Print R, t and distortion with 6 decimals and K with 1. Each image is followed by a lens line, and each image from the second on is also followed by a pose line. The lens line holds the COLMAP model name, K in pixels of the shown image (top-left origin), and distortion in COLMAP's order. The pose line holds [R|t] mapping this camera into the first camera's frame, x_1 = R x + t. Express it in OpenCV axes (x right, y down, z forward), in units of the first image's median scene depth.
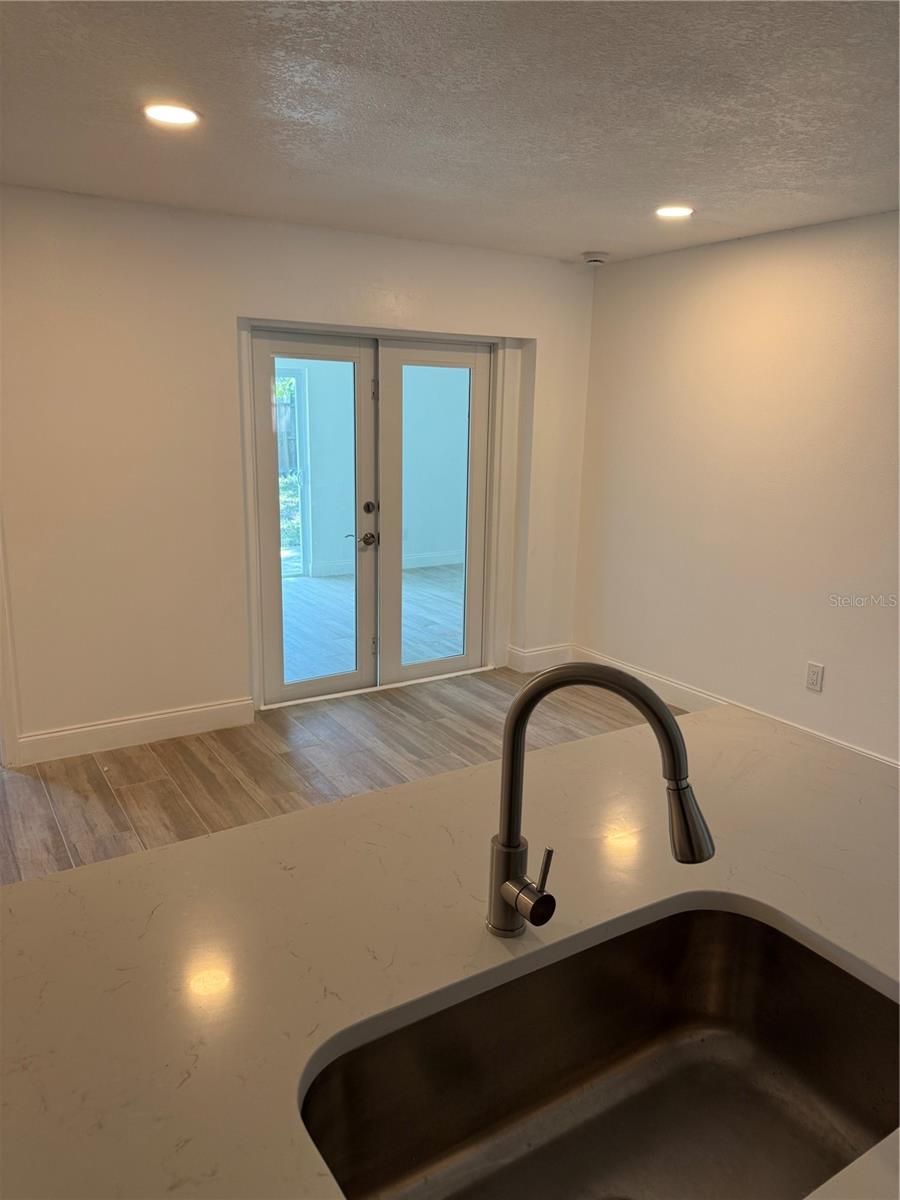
lens RADIAL K [[822.3, 0, 450.0], [0, 822.3, 600.0], [0, 0, 1]] dist [0.105375, -0.162430]
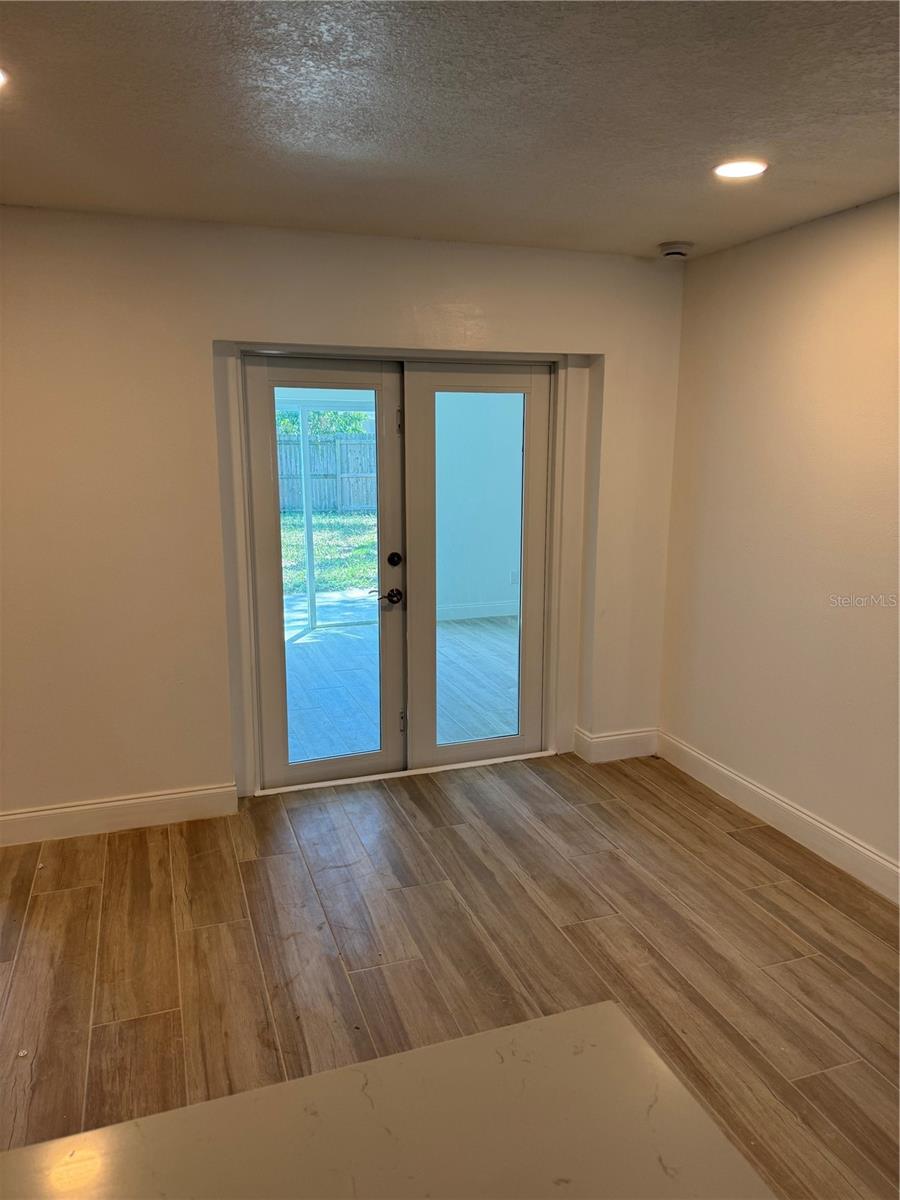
lens RADIAL K [[822.3, 0, 450.0], [0, 822.3, 600.0], [0, 0, 1]] dist [0.105375, -0.162430]
pose [[0.975440, 0.023882, -0.218966, 0.145489], [-0.031765, 0.998965, -0.032553, -0.045584], [0.217962, 0.038709, 0.975189, 0.193348]]
